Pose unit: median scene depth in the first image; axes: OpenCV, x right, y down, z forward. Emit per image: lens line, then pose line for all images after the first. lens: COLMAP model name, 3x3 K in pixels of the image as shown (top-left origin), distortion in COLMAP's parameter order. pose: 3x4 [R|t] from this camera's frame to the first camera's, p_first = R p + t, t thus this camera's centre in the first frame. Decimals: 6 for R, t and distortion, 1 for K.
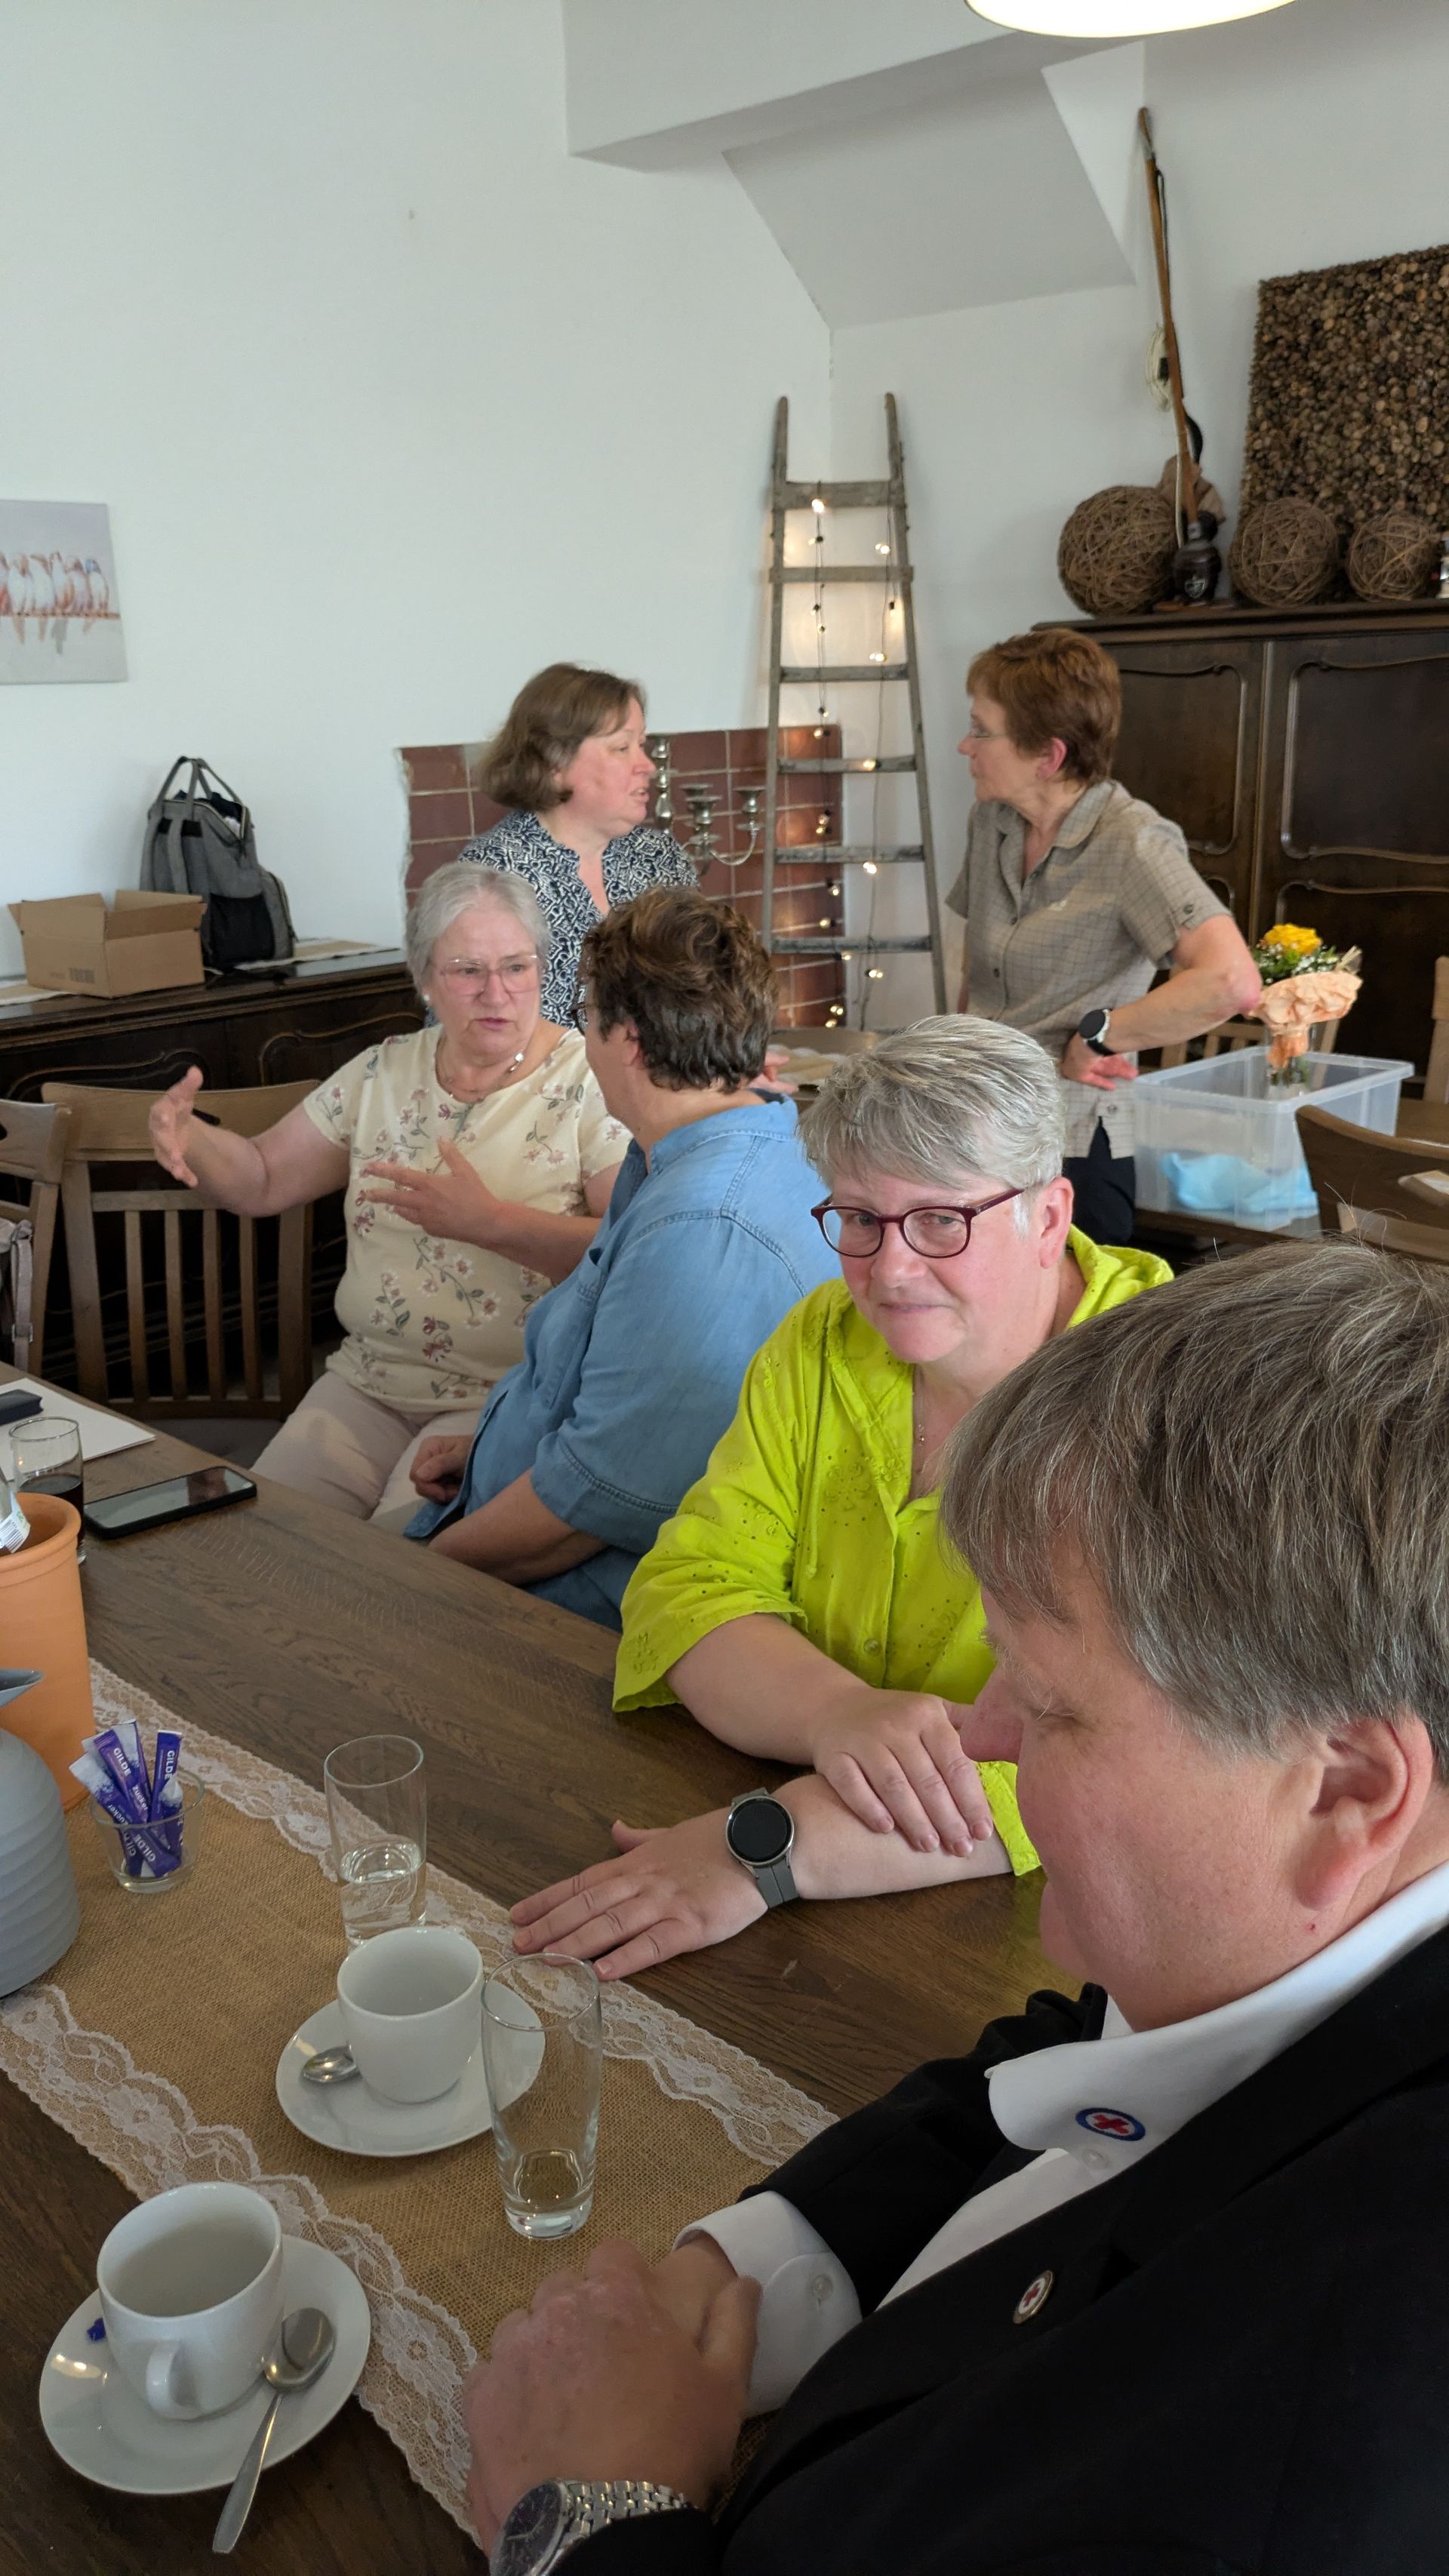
lens RADIAL K [[1940.9, 0, 740.5], [0, 1940.9, 1277.3], [0, 0, 1]] dist [0.063917, -0.079379]
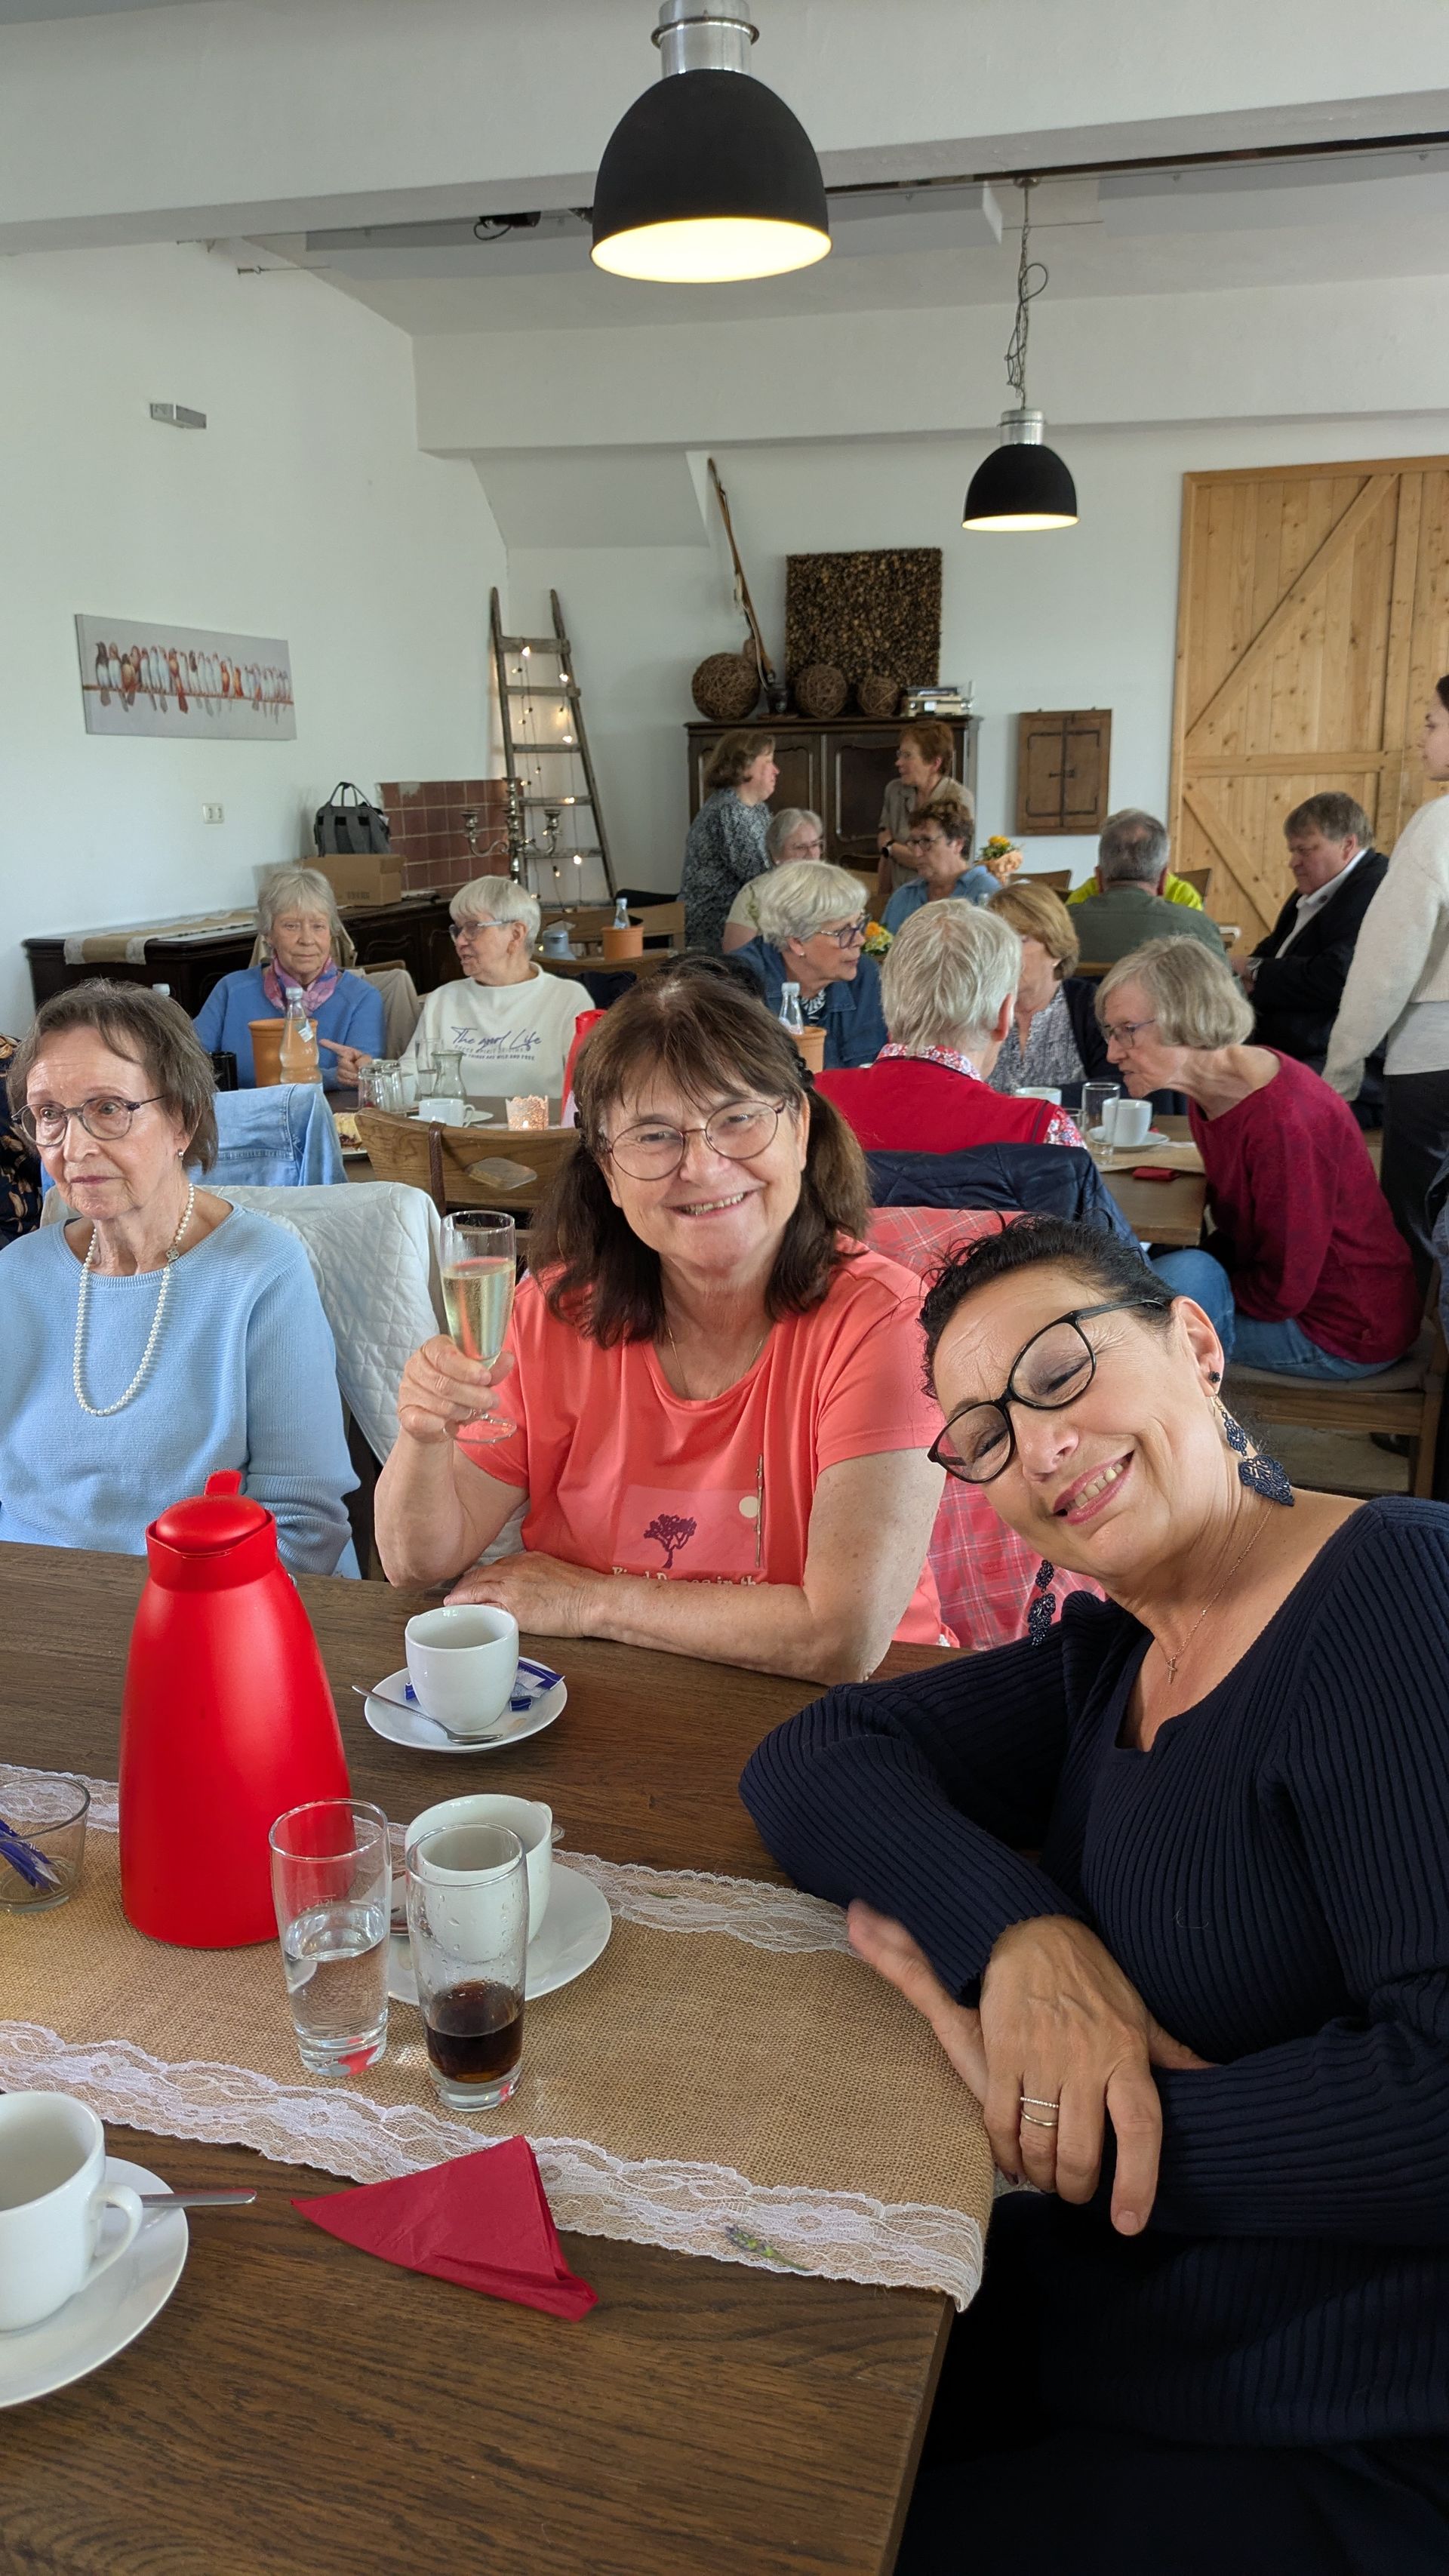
lens RADIAL K [[2049.7, 0, 724.5], [0, 2049.7, 1288.0], [0, 0, 1]] dist [0.085088, -0.000136]
pose [[0.862914, -0.109202, 0.493411, -0.878362], [0.139515, 0.989907, -0.024908, 0.263022], [-0.485710, 0.090332, 0.869440, -0.705616]]
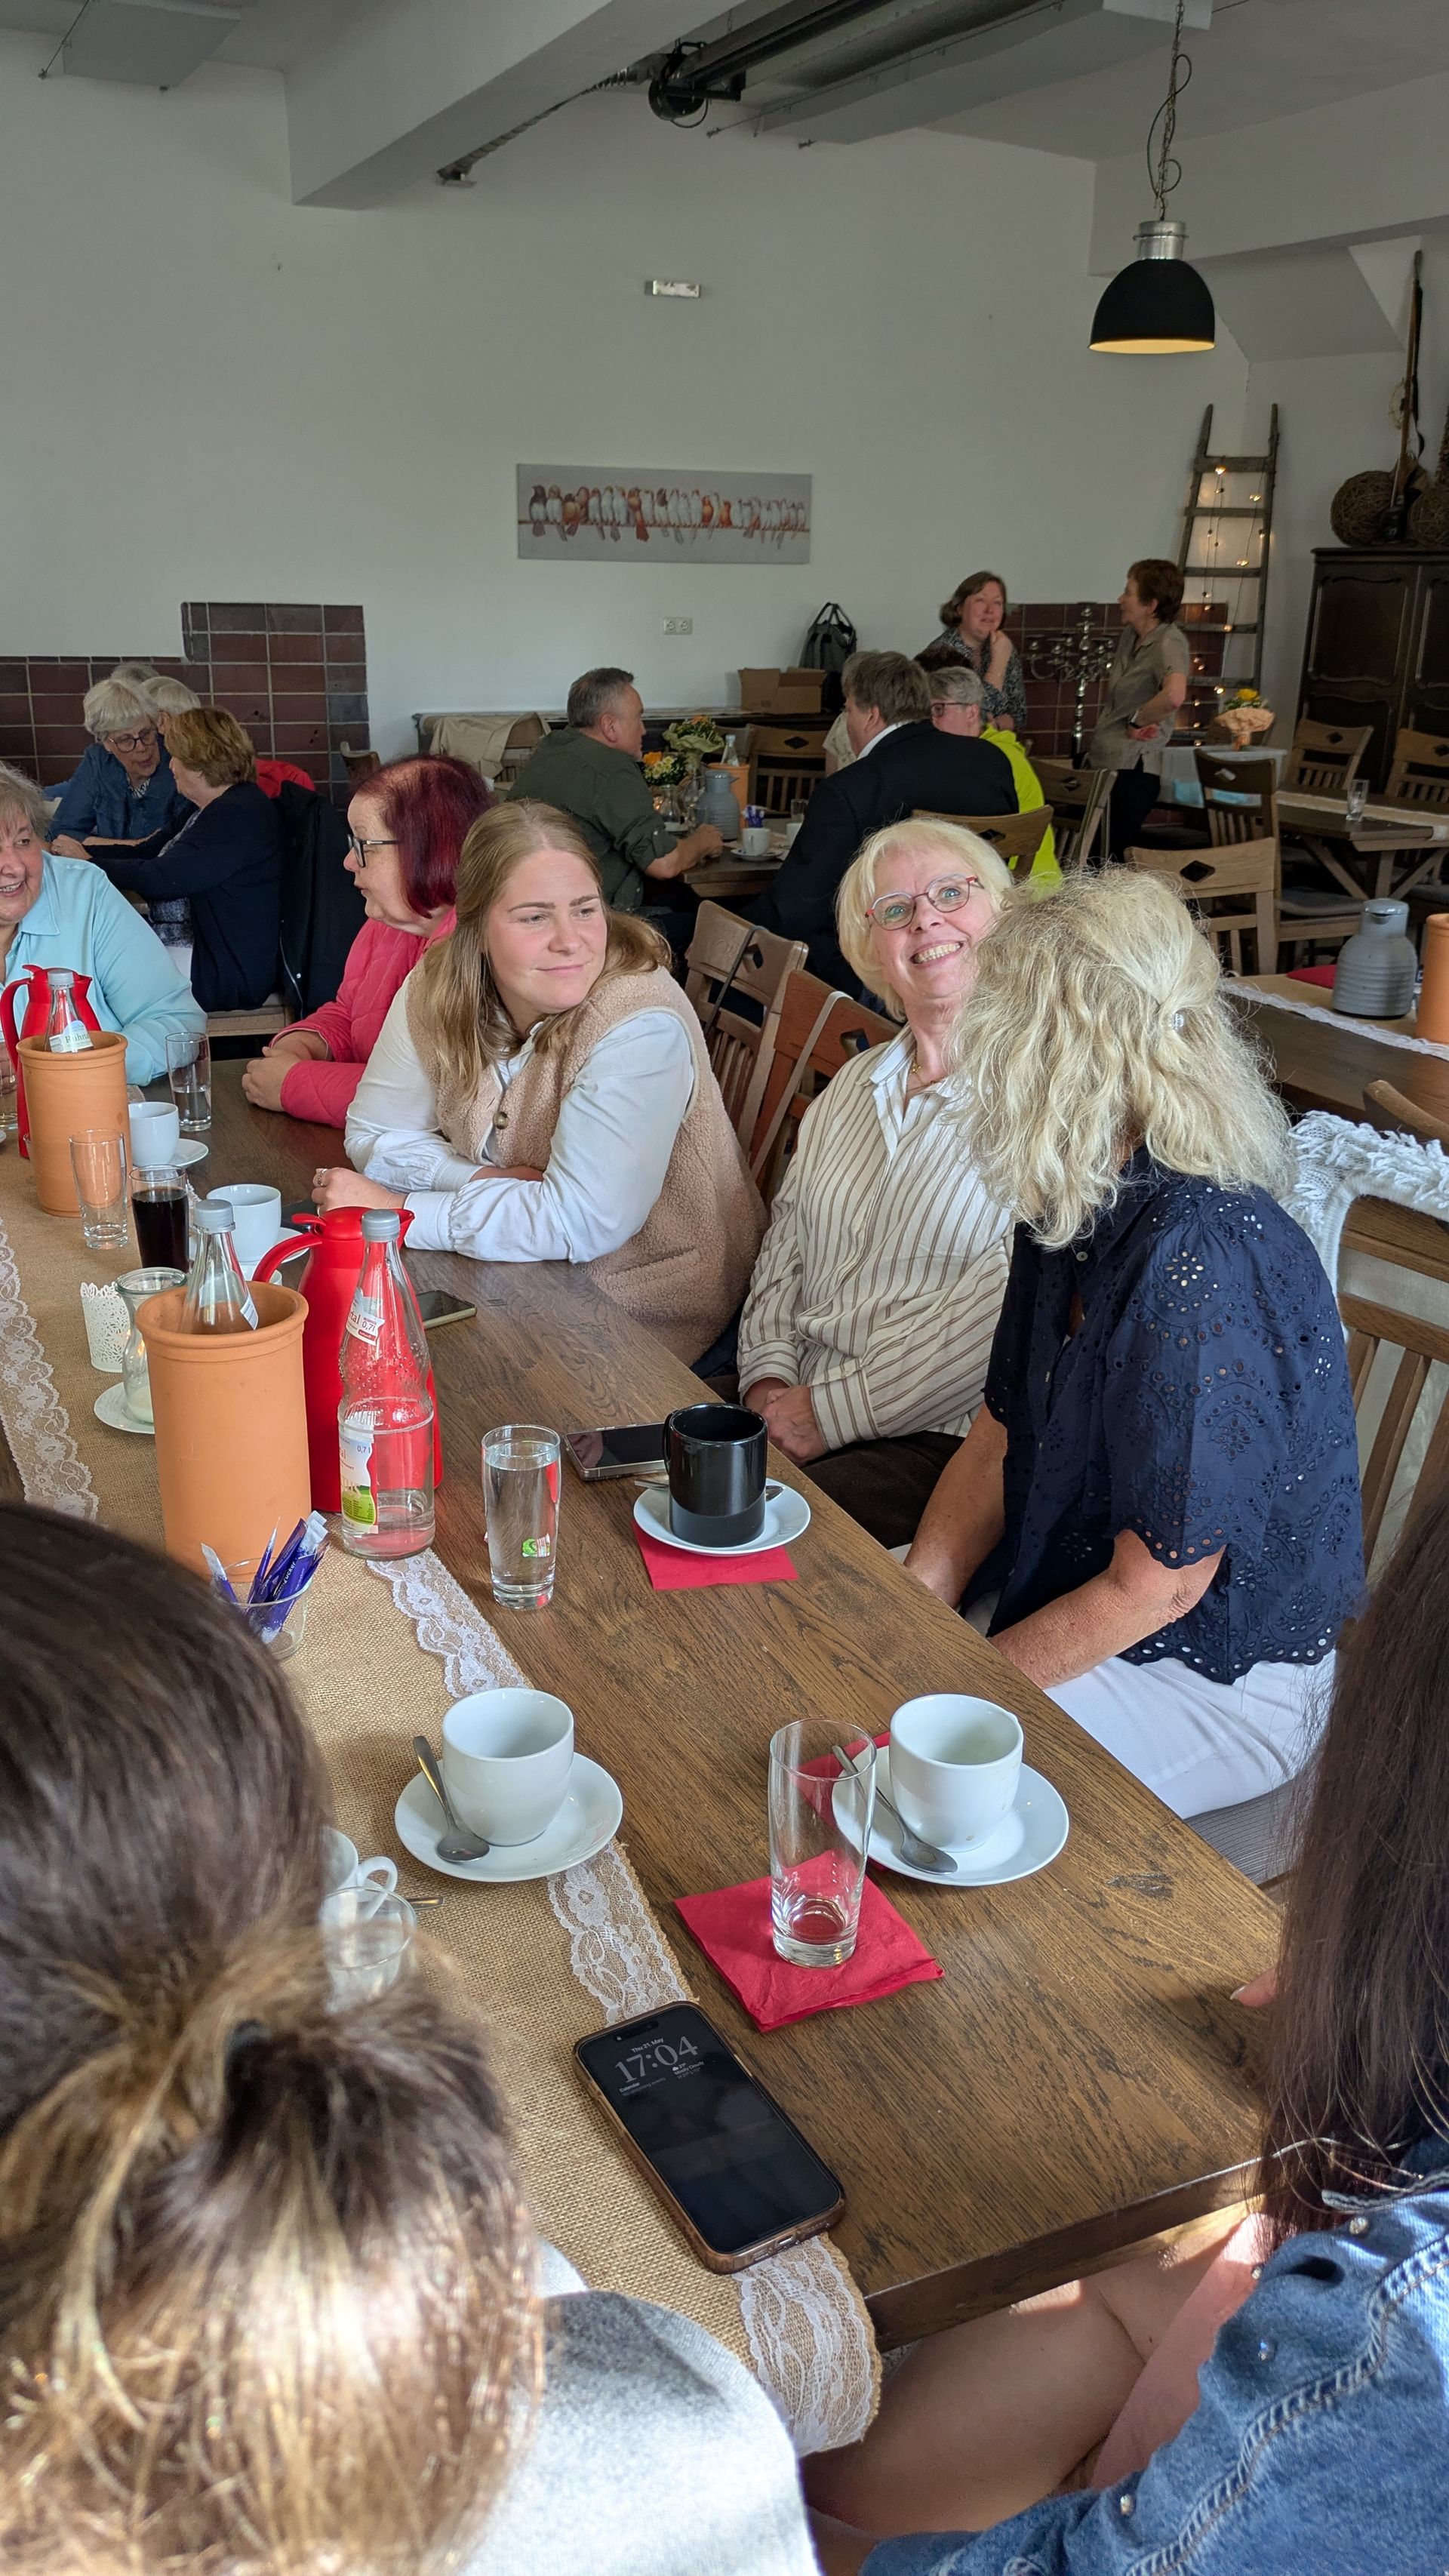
lens RADIAL K [[2075.7, 0, 691.5], [0, 2075.7, 1284.7], [0, 0, 1]] dist [0.061918, -0.091346]
pose [[0.935074, 0.152193, -0.320116, 0.338954], [-0.139289, 0.988247, 0.062975, 0.280161], [0.325938, -0.014298, 0.945283, -0.976943]]
